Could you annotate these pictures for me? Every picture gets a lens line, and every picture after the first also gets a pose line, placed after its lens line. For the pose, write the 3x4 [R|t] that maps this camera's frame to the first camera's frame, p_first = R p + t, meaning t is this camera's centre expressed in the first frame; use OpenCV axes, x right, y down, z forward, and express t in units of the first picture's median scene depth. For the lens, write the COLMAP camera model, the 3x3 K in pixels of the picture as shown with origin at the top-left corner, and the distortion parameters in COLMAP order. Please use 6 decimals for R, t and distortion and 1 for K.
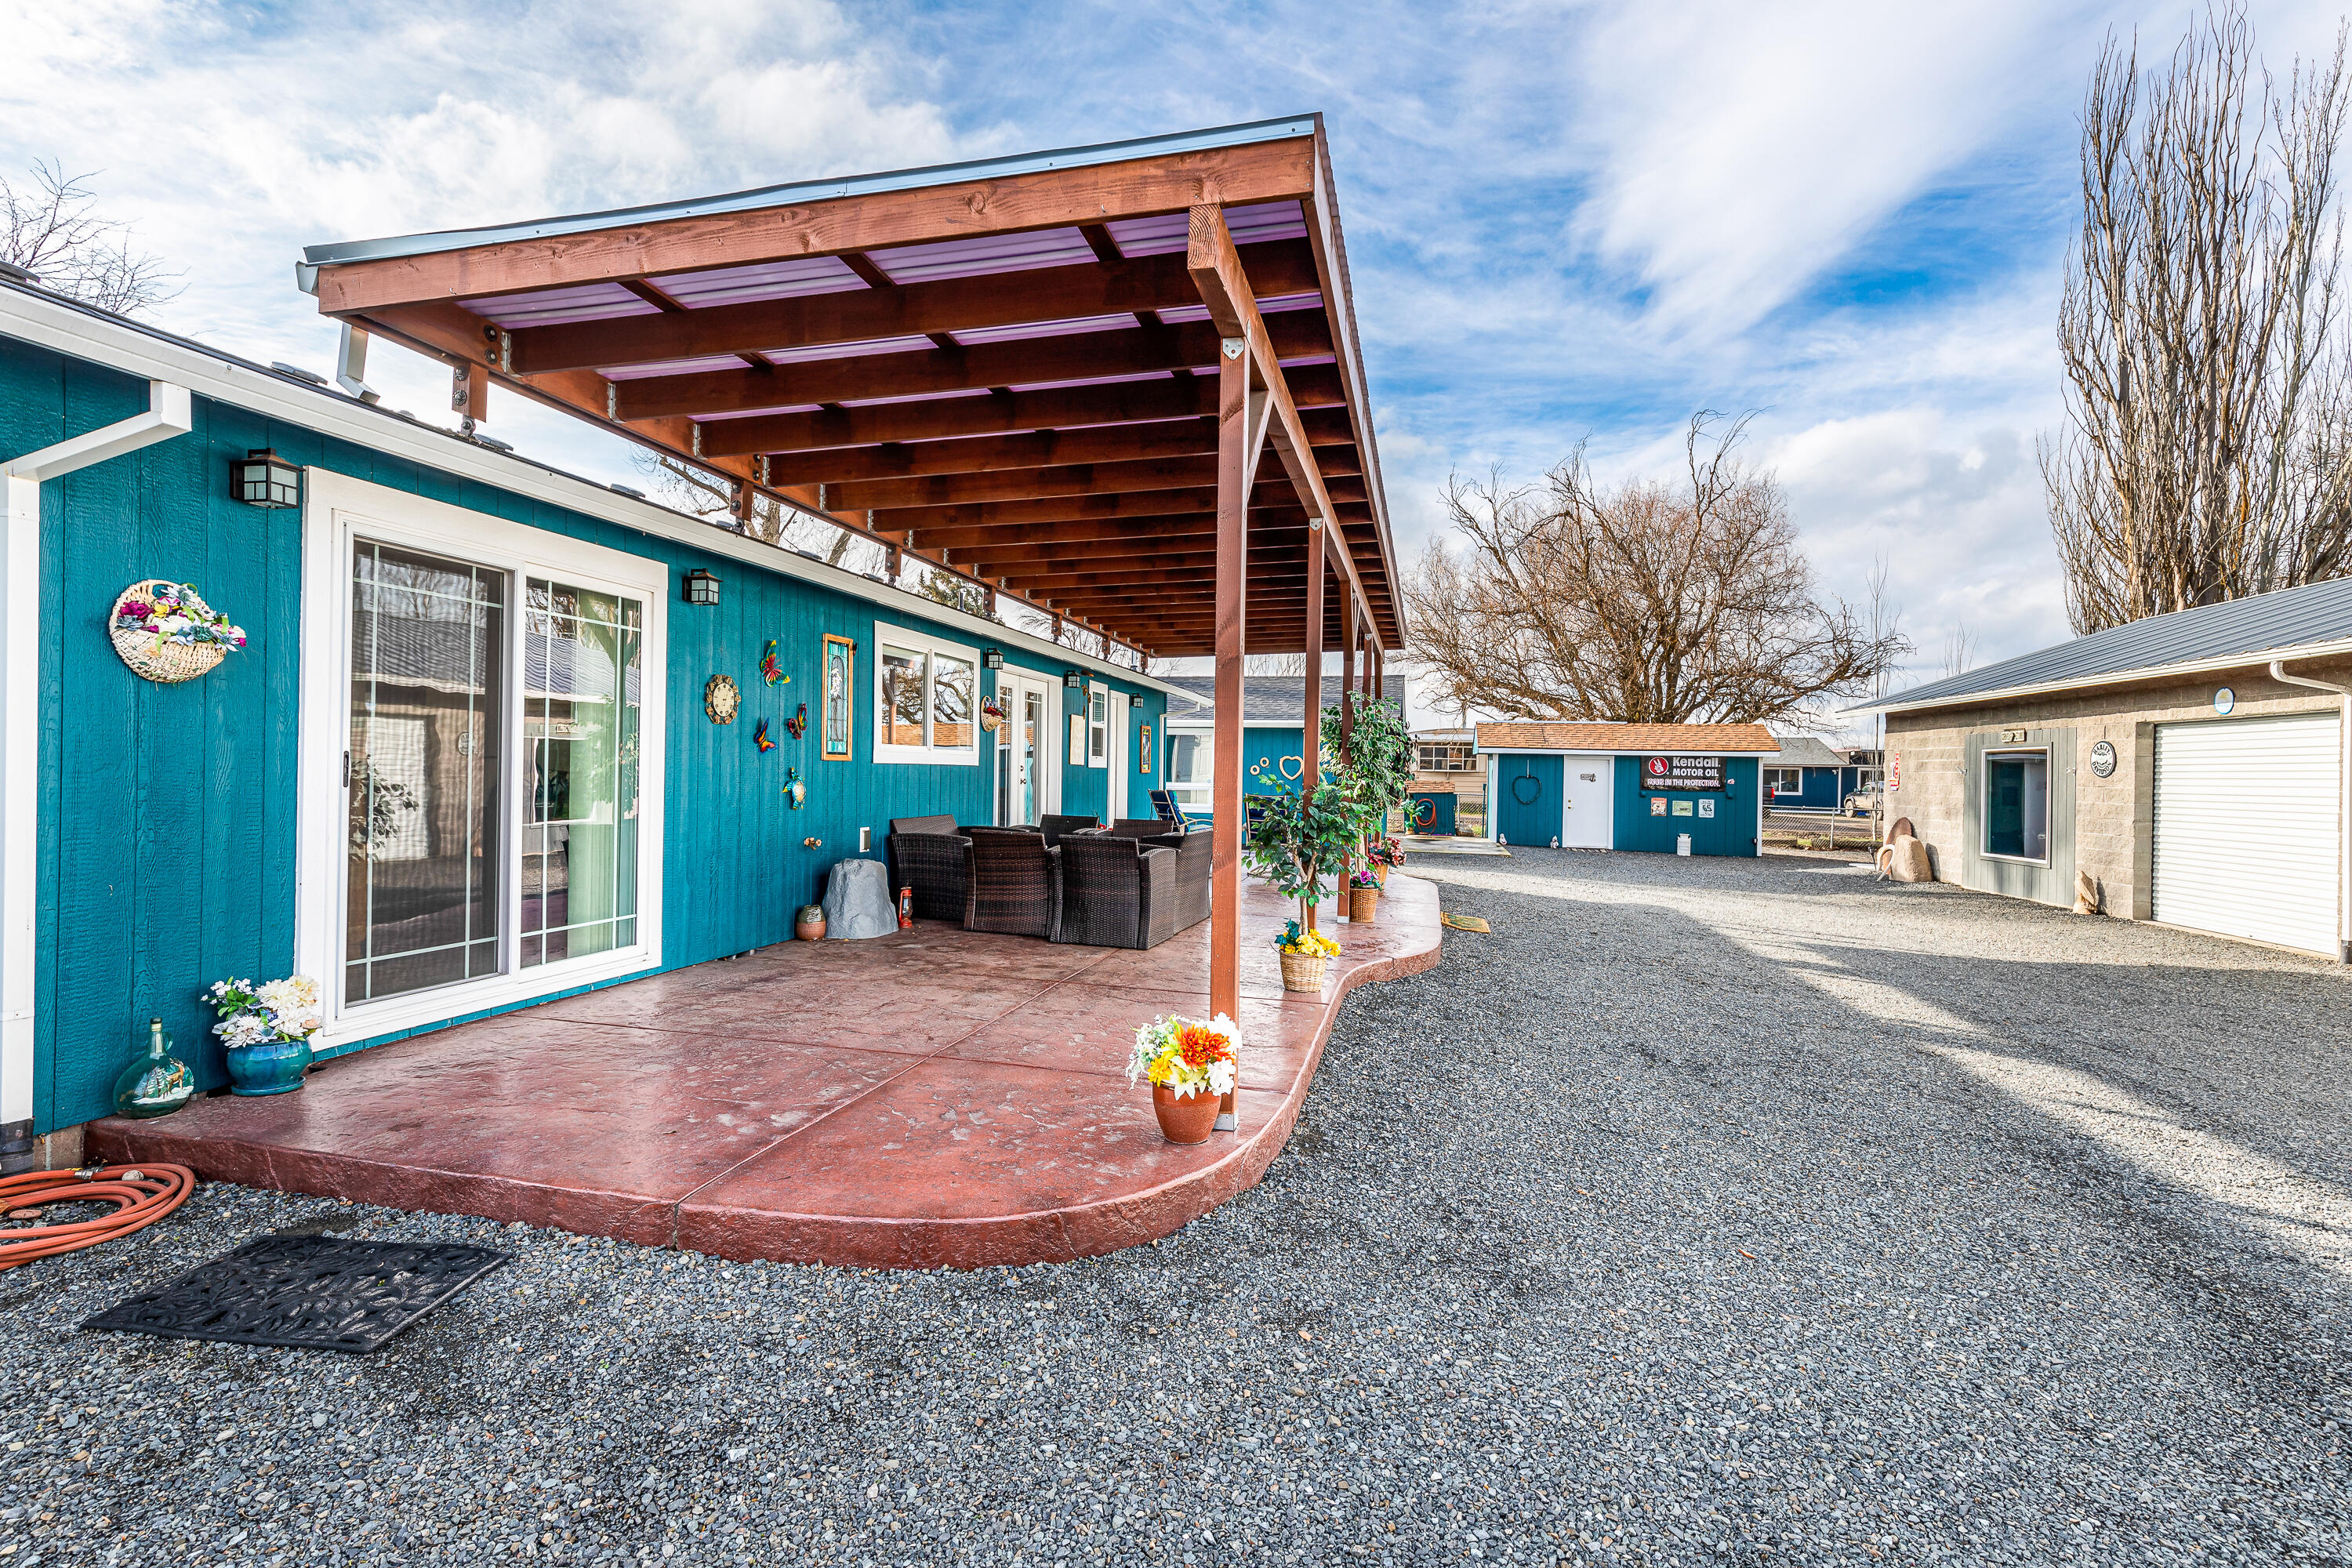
lens RADIAL K [[1117.1, 0, 1176.0], [0, 1117.1, 784.0], [0, 0, 1]] dist [0.003840, 0.000513]
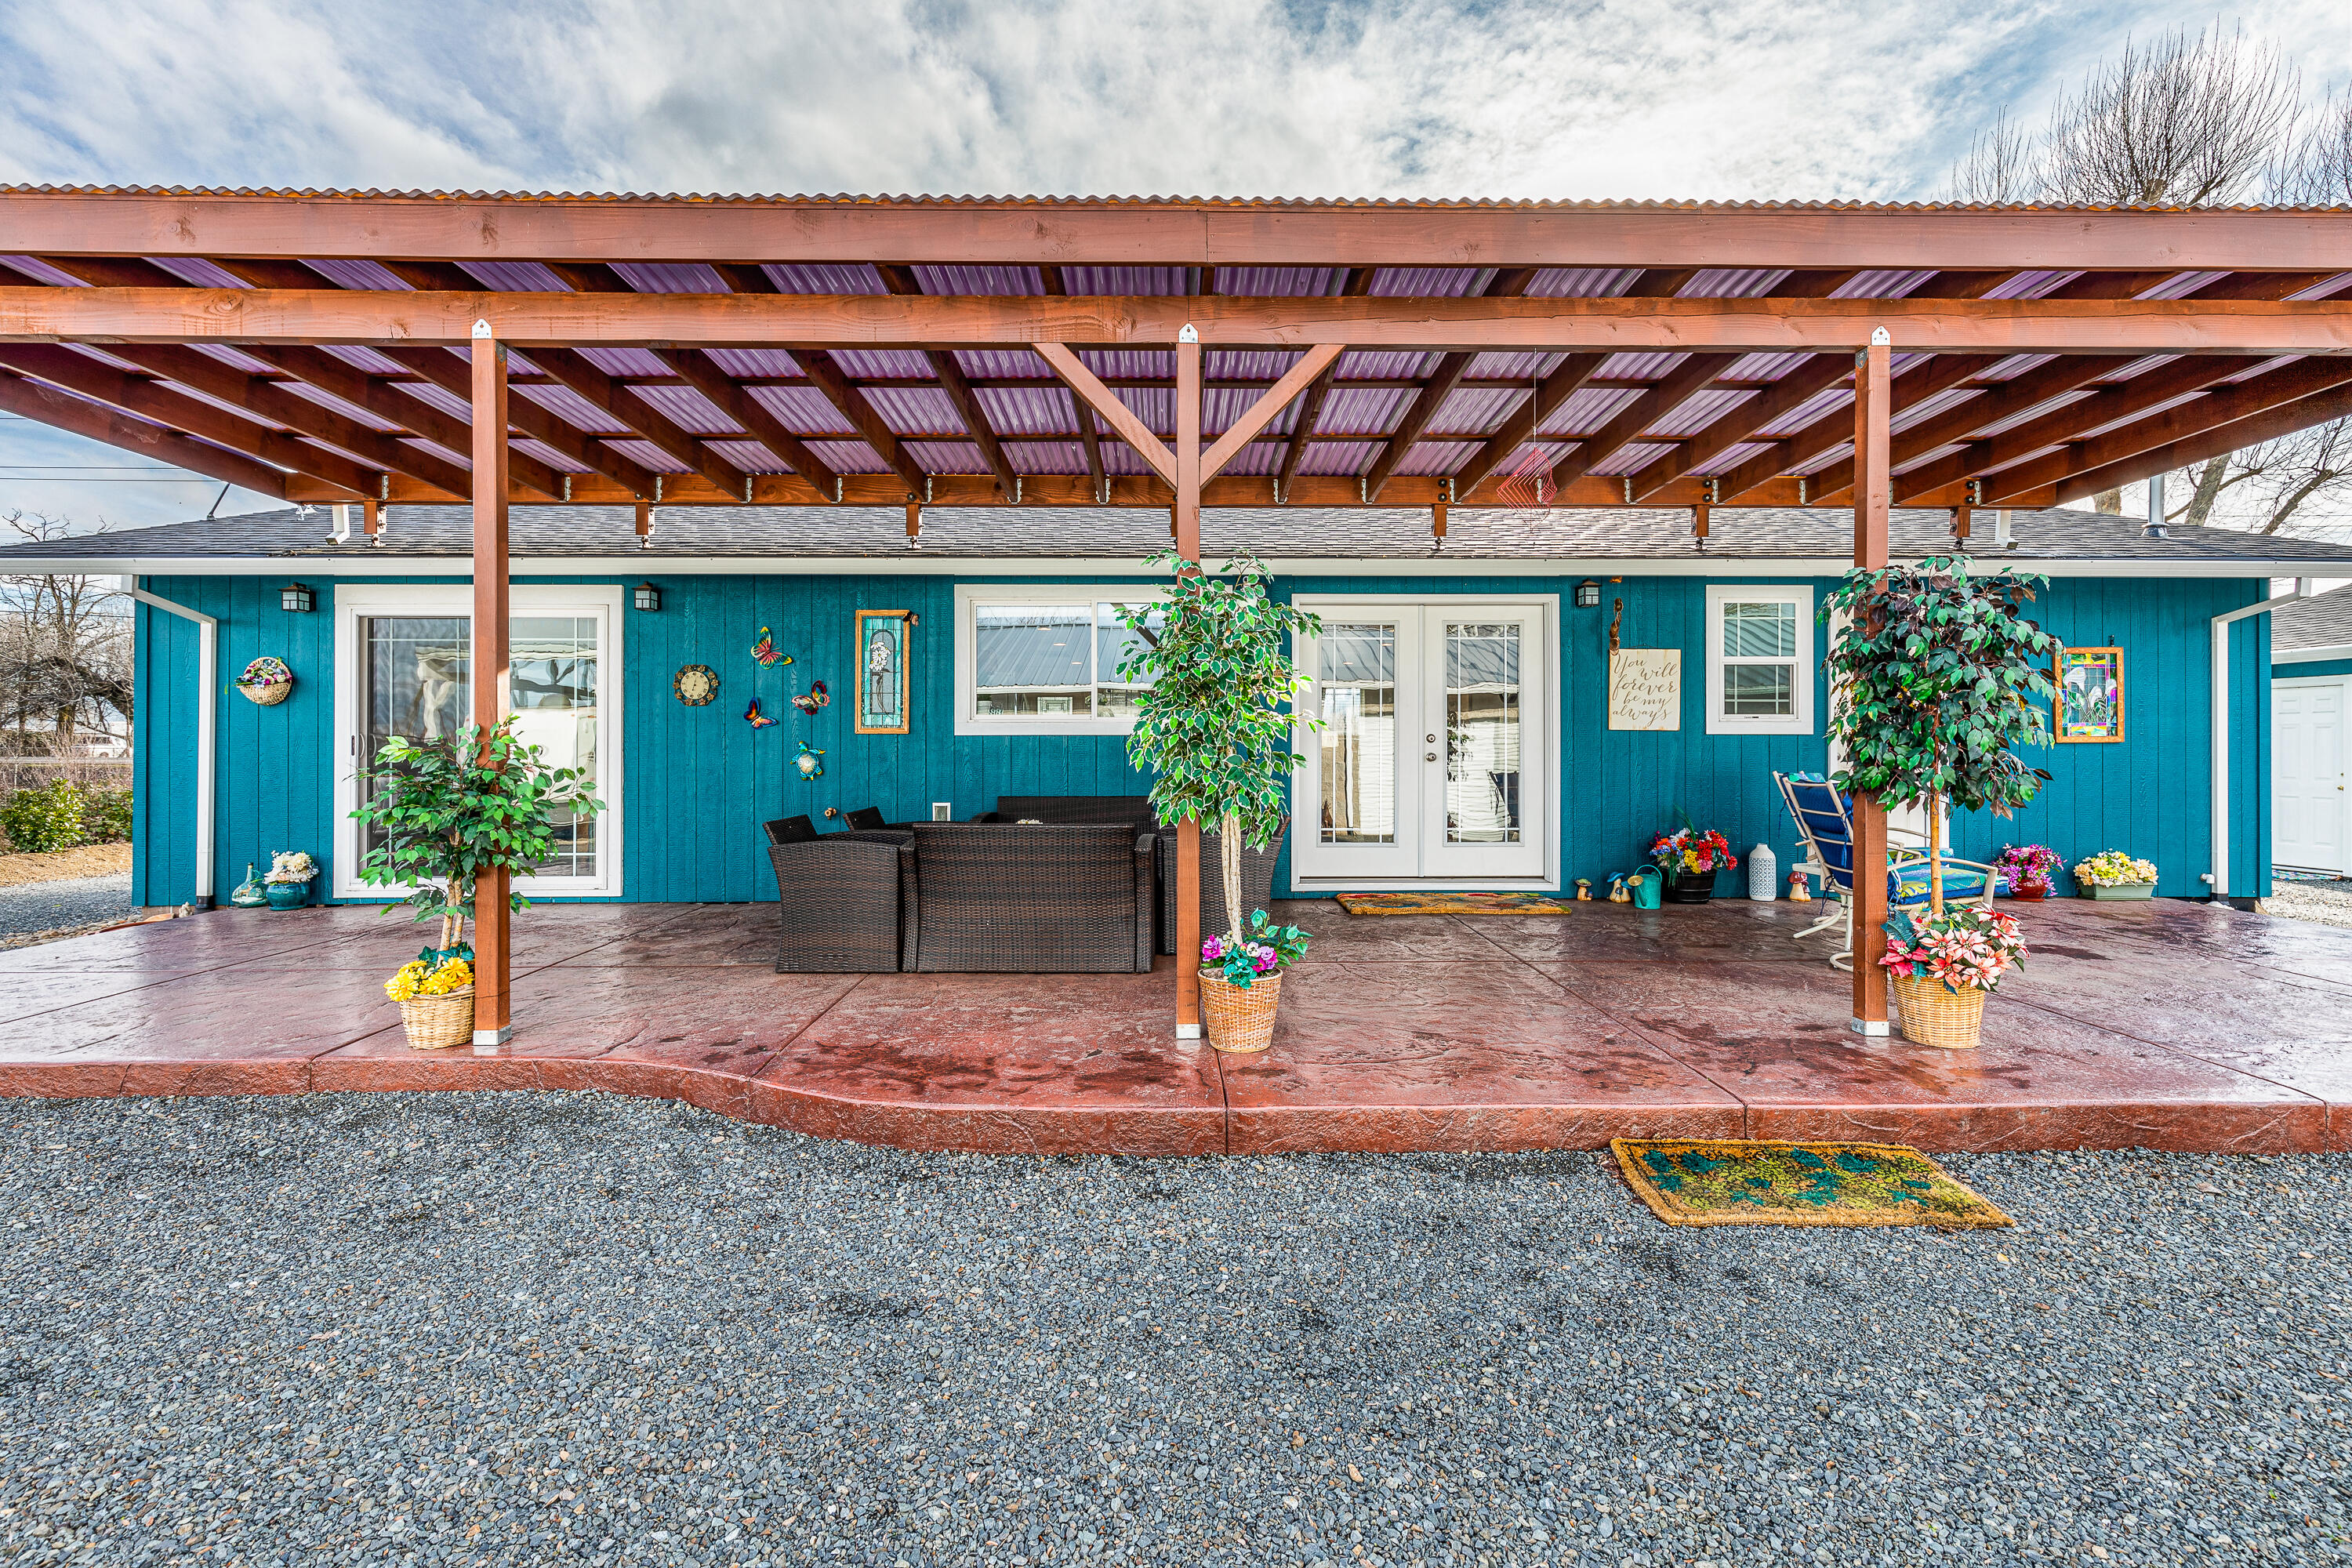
lens RADIAL K [[1117.1, 0, 1176.0], [0, 1117.1, 784.0], [0, 0, 1]] dist [0.003840, 0.000513]
pose [[0.244101, -0.007467, -0.969721, 0.792260], [-0.005048, 0.999947, -0.008970, 0.034610], [0.969737, 0.007085, 0.244050, 1.083597]]
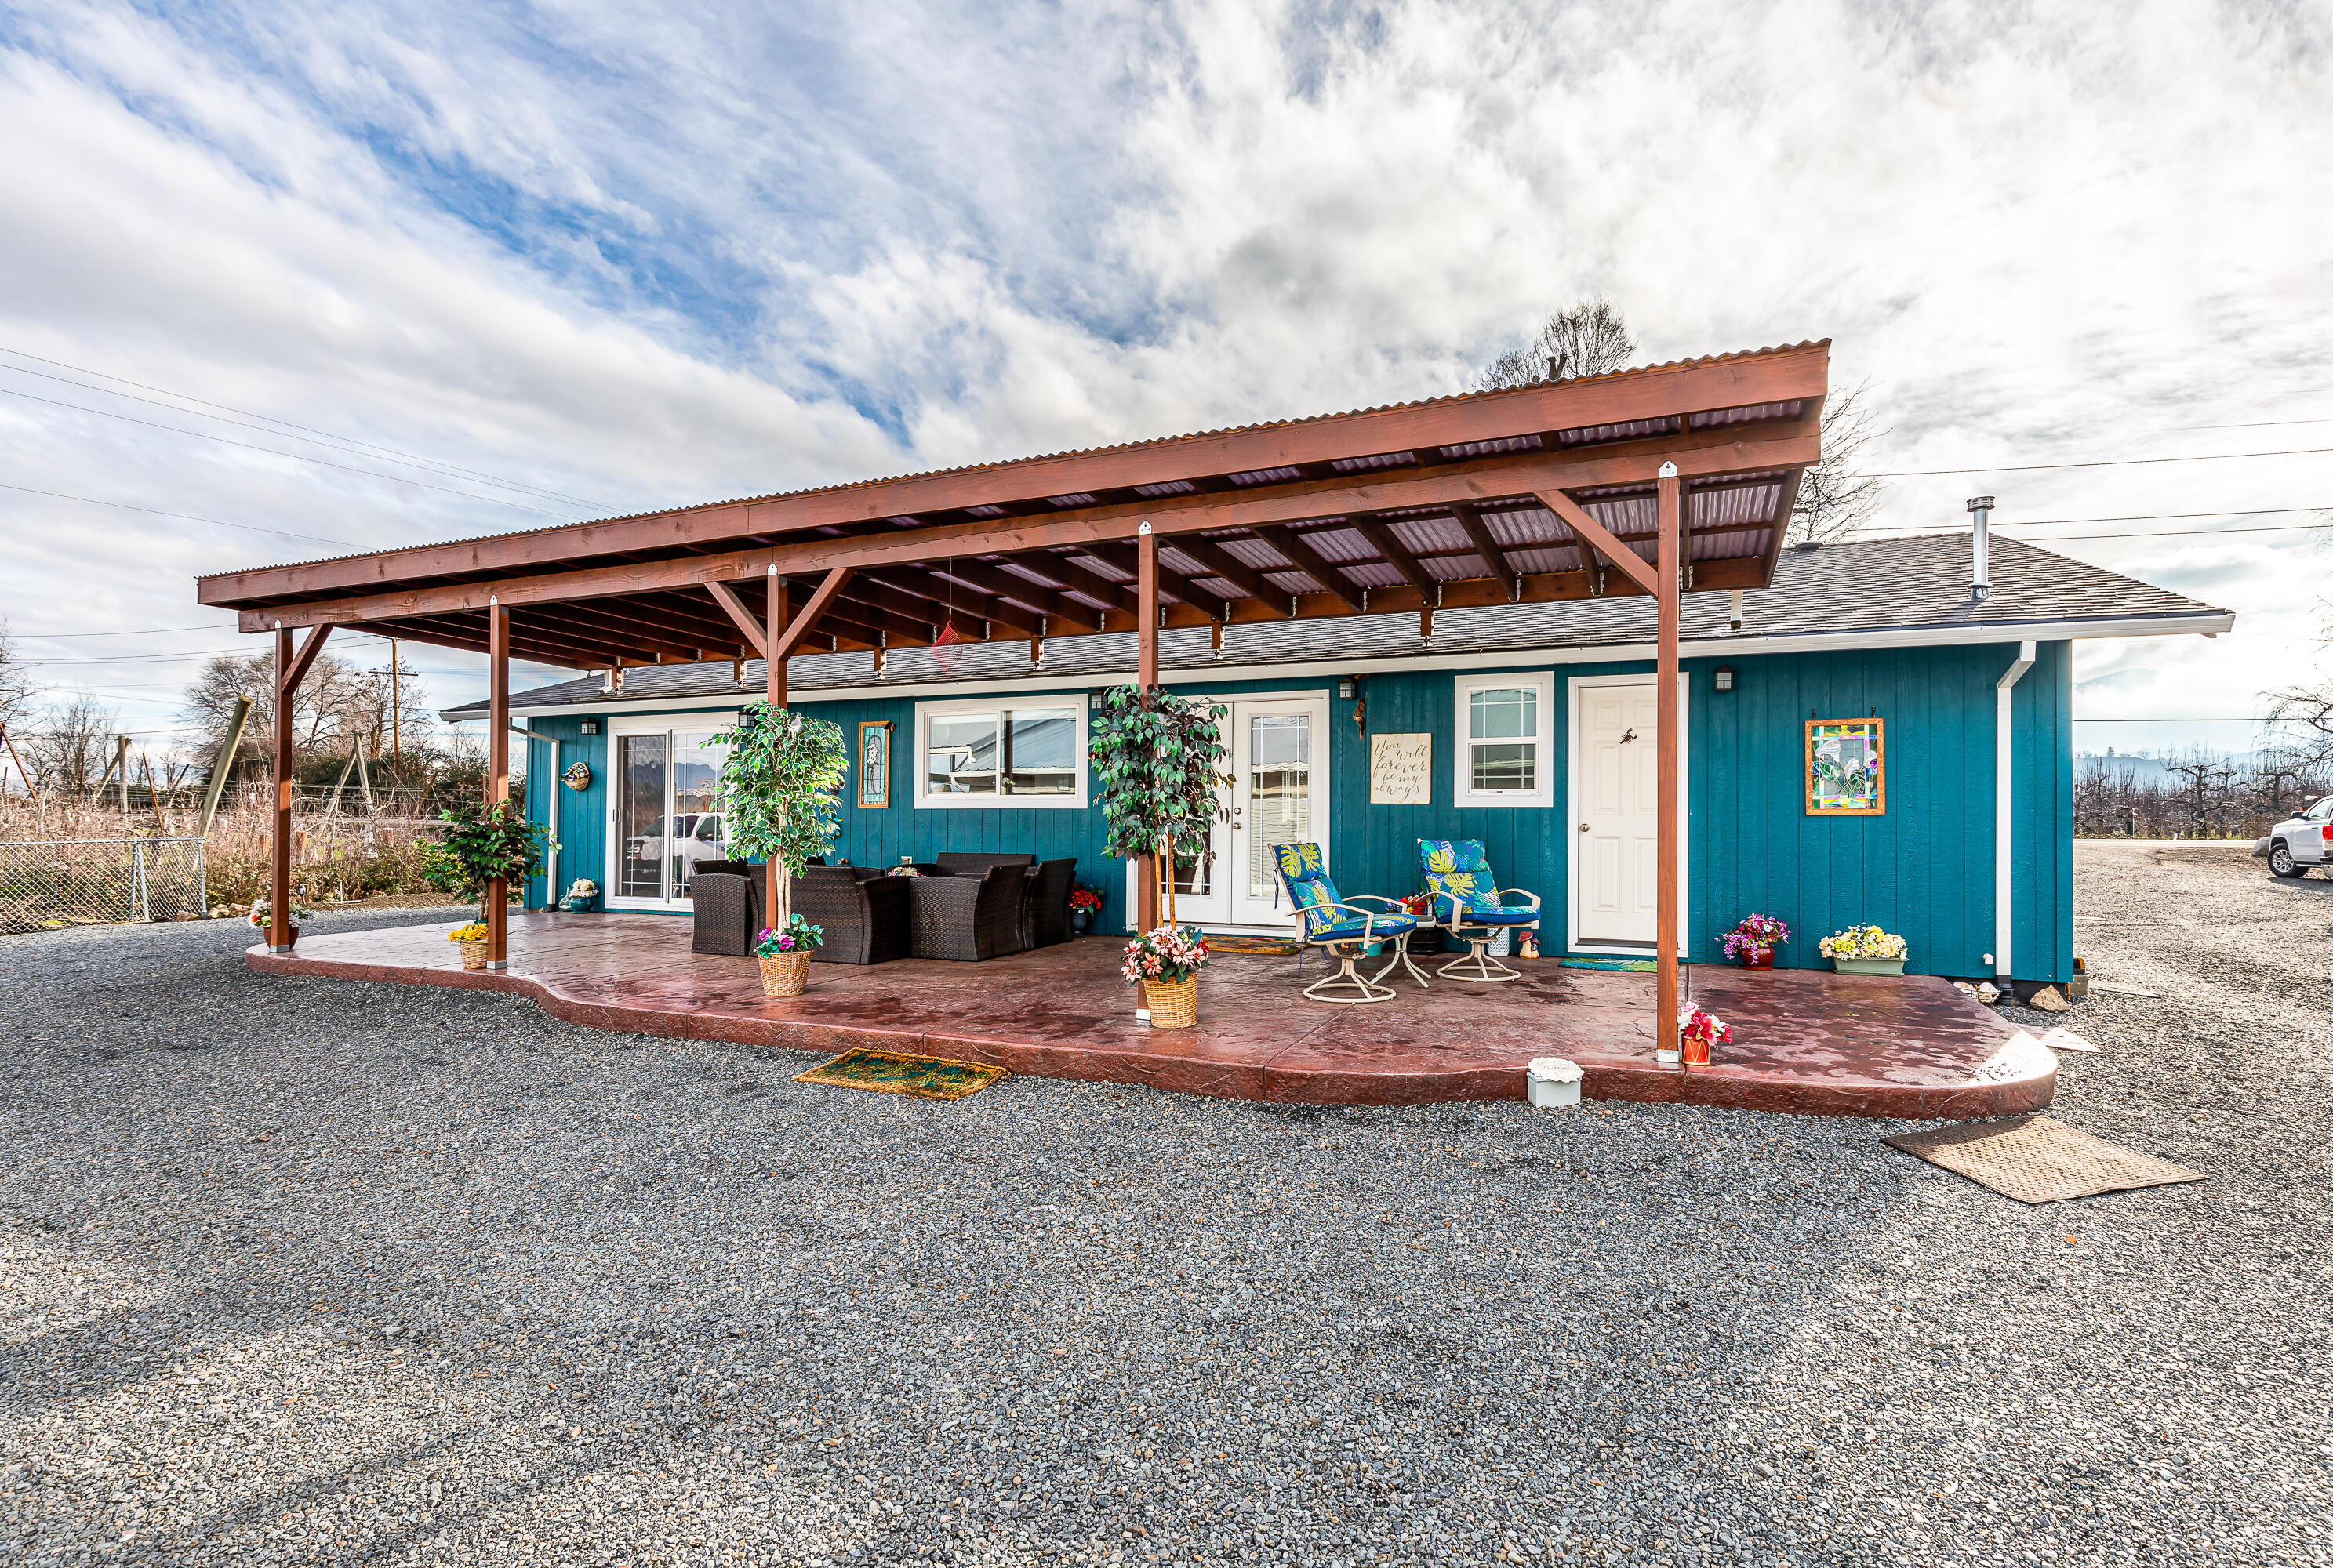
lens RADIAL K [[1113.3, 0, 1163.6], [0, 1113.3, 833.2], [0, 0, 1]] dist [0.016384, -0.000021]
pose [[-0.180407, -0.028463, -0.983180, 1.125989], [-0.025796, 0.999374, -0.024198, 0.040806], [0.983254, 0.020997, -0.181028, 1.742541]]
